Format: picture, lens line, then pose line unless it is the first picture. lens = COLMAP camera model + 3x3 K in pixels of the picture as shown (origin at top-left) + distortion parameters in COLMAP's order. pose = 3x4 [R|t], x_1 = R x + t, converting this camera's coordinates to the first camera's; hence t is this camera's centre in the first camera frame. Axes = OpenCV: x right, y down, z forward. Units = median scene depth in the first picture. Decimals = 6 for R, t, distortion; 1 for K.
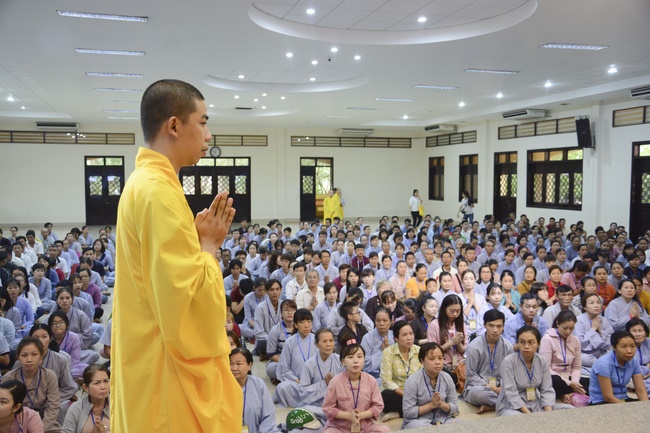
lens RADIAL K [[691.2, 0, 325.0], [0, 691.2, 216.5], [0, 0, 1]] dist [0.006400, 0.048896]
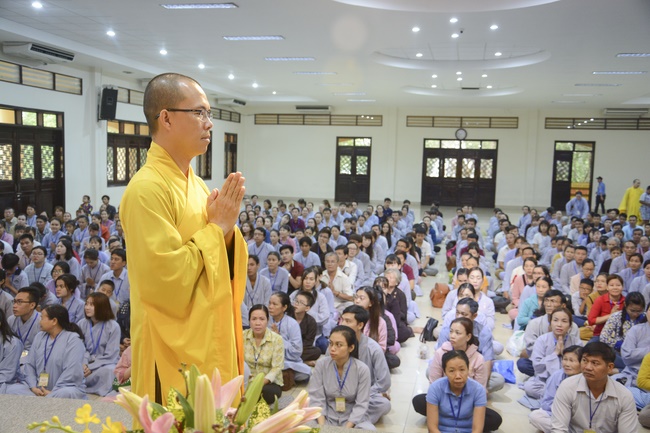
lens RADIAL K [[698.4, 0, 325.0], [0, 698.4, 216.5], [0, 0, 1]] dist [0.026906, 0.019612]
pose [[0.874795, 0.065113, -0.480099, 0.154057], [-0.054488, 0.997863, 0.036051, -0.002965], [0.481420, -0.005378, 0.876473, 0.047234]]
